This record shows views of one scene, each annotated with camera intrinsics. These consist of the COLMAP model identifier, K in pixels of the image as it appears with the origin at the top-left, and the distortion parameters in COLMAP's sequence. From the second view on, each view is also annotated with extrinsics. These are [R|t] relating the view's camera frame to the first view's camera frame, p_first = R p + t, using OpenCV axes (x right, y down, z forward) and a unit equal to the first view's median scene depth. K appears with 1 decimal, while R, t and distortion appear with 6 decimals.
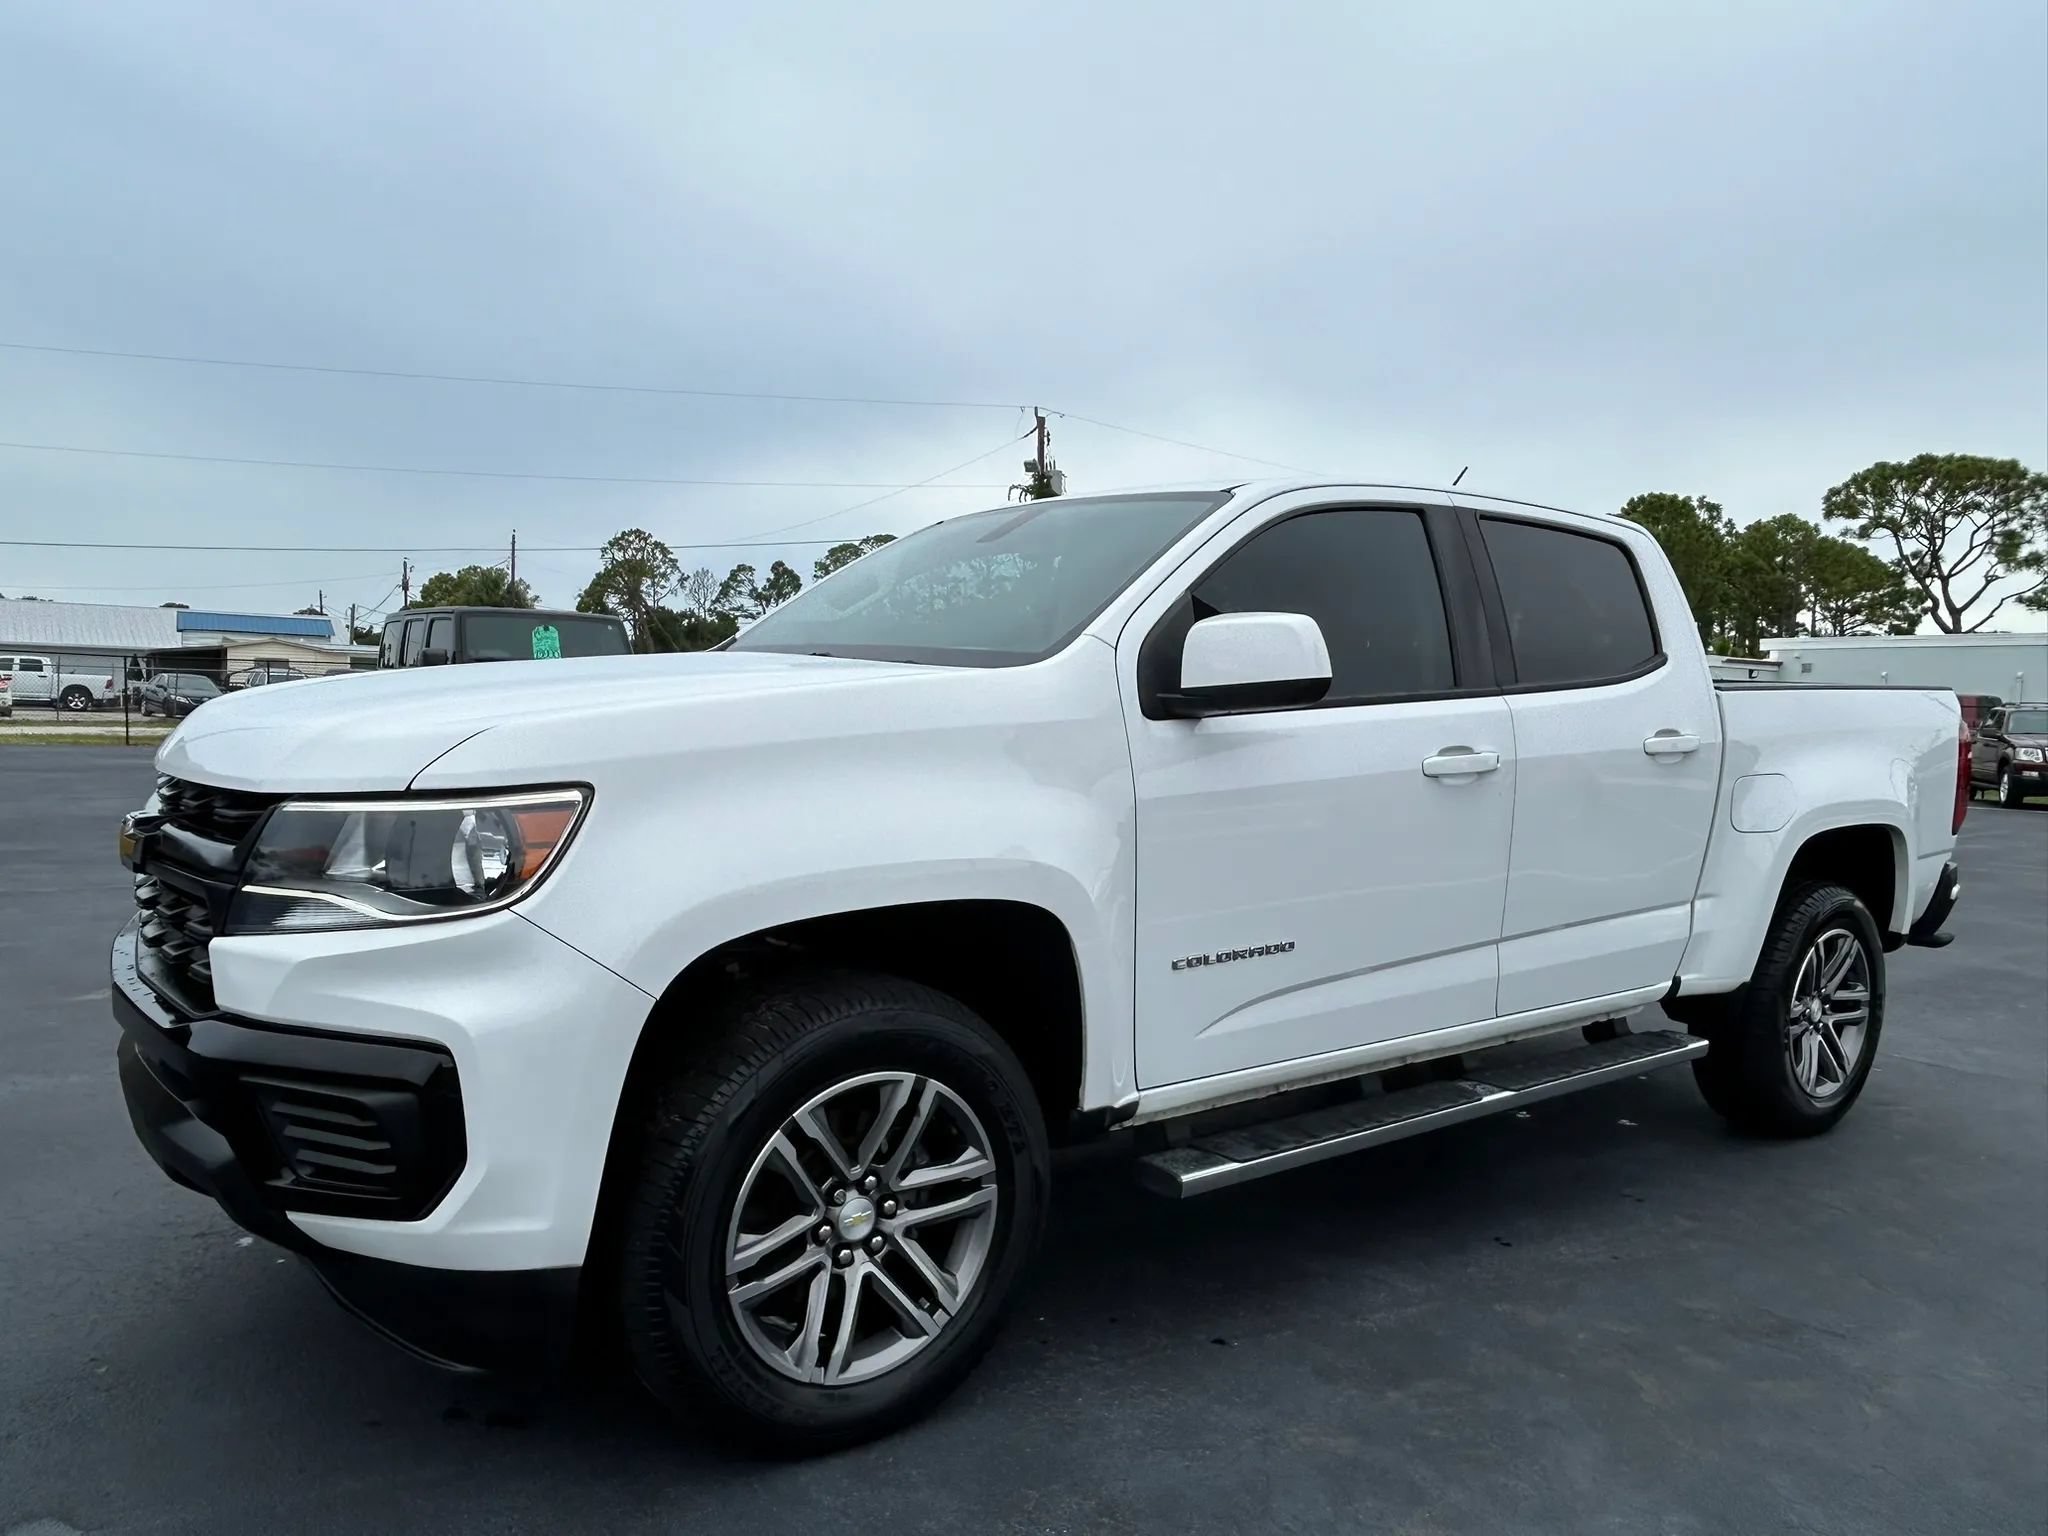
lens RADIAL K [[1425.7, 0, 1103.2], [0, 1425.7, 744.4], [0, 0, 1]] dist [0.002976, -0.007747]
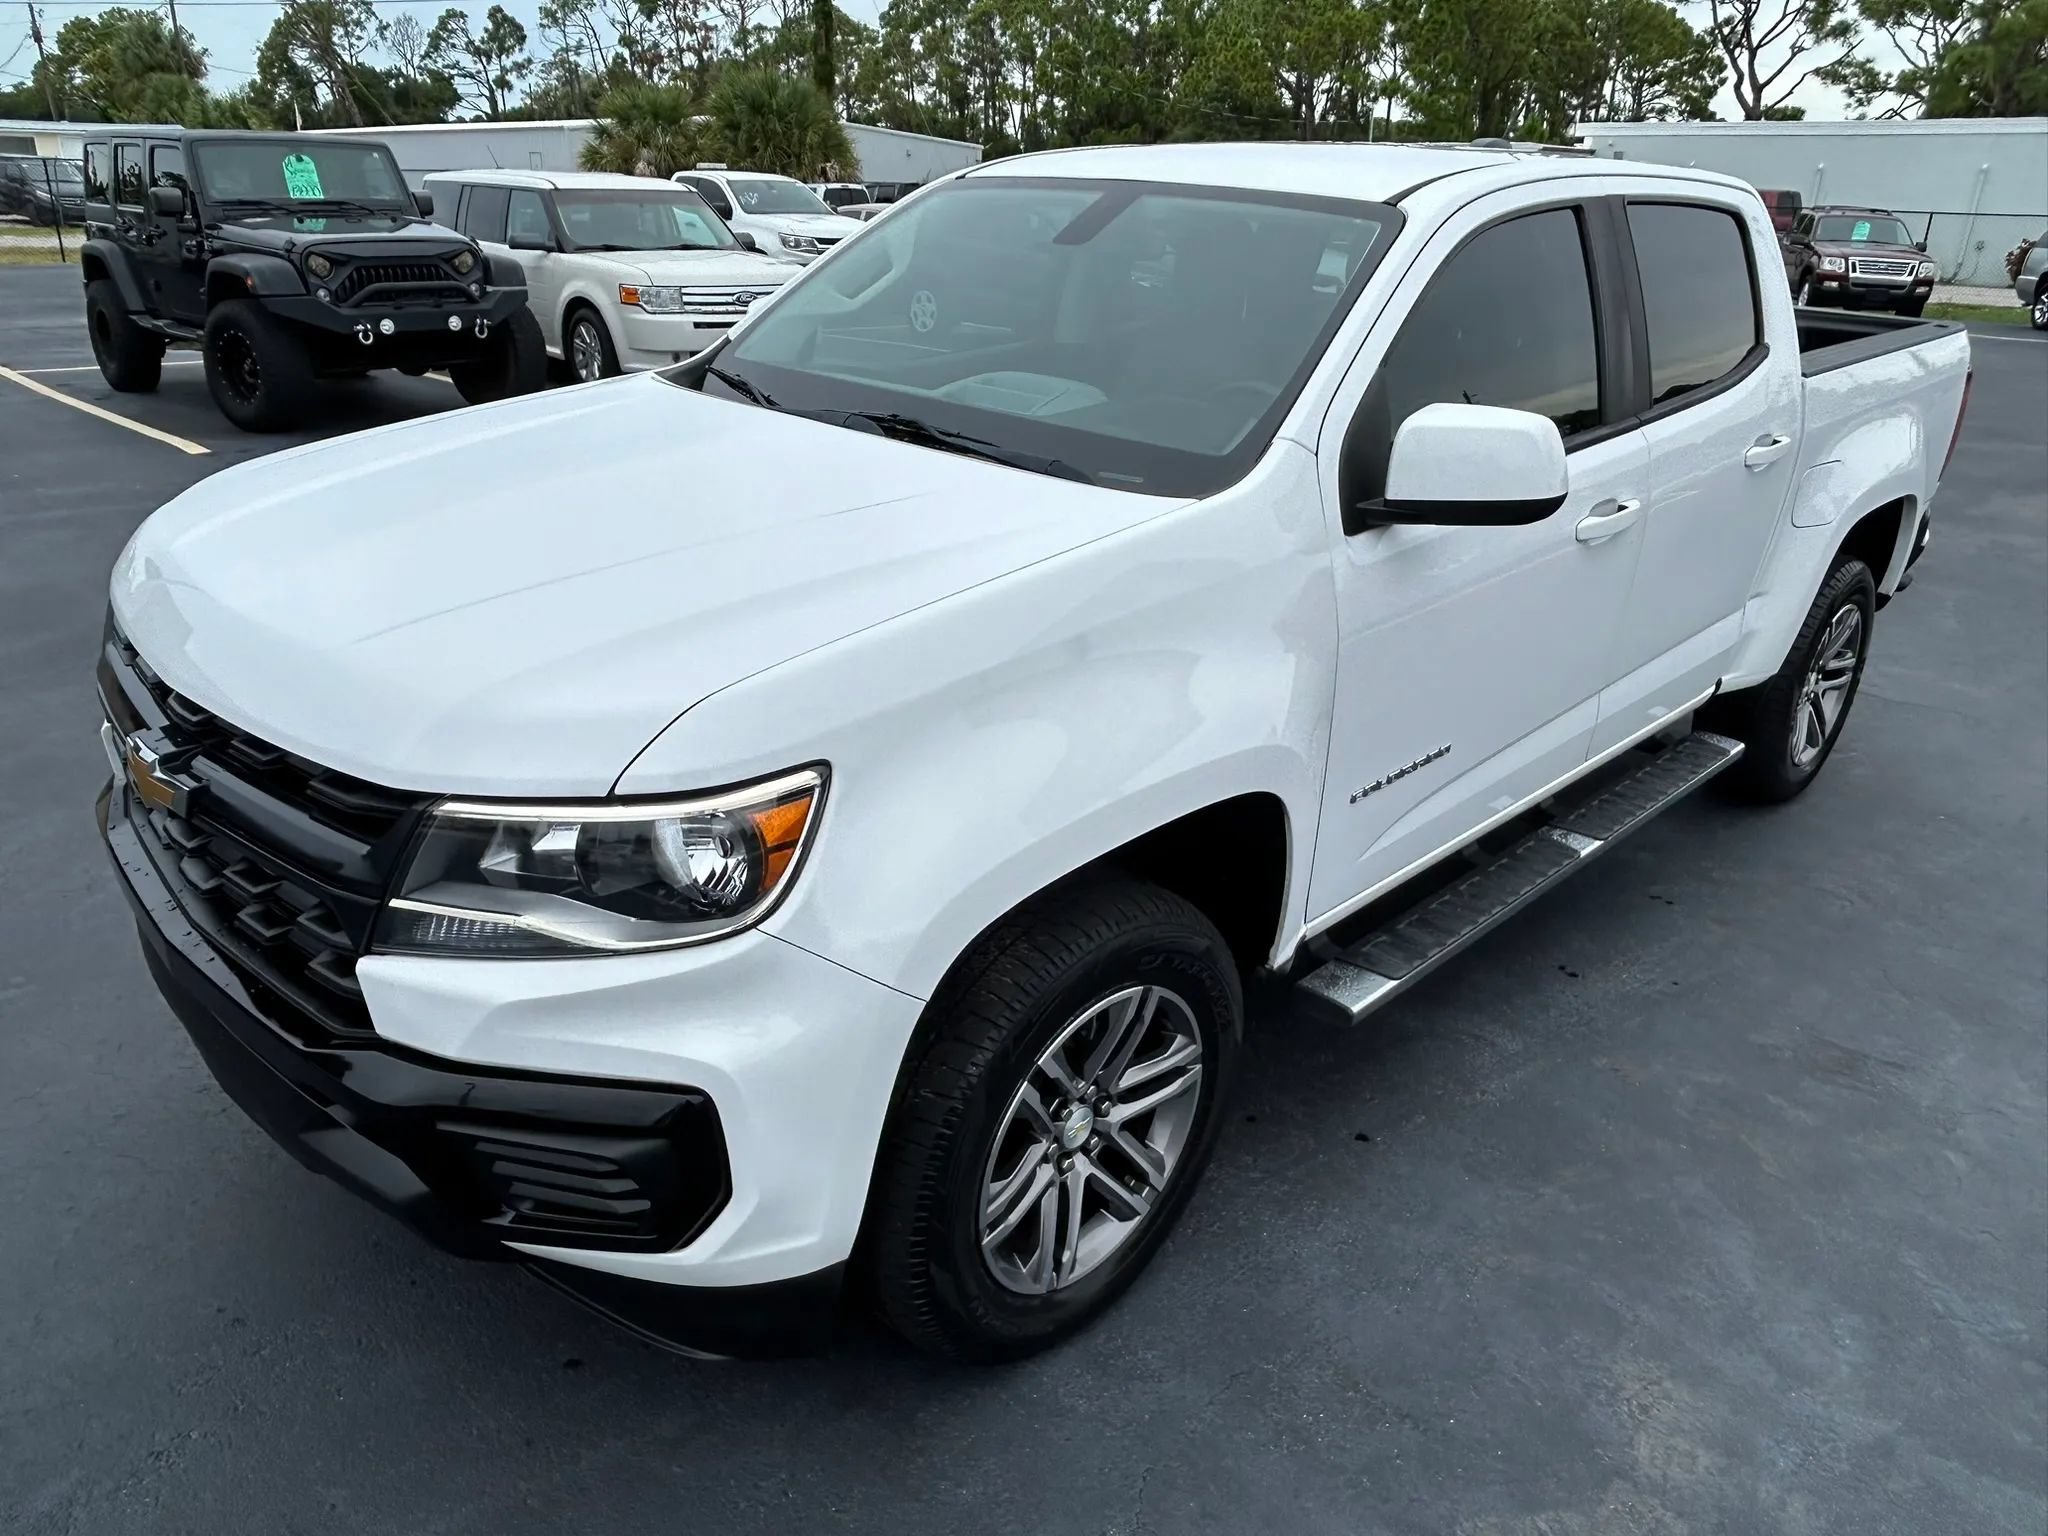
lens RADIAL K [[1425.7, 0, 1029.0], [0, 1425.7, 689.5], [0, 0, 1]] dist [0.002976, -0.007747]
pose [[0.991099, -0.038598, 0.127405, -0.250685], [-0.006036, 0.943030, 0.332654, -0.199364], [-0.132987, -0.330463, 0.934403, 0.181456]]
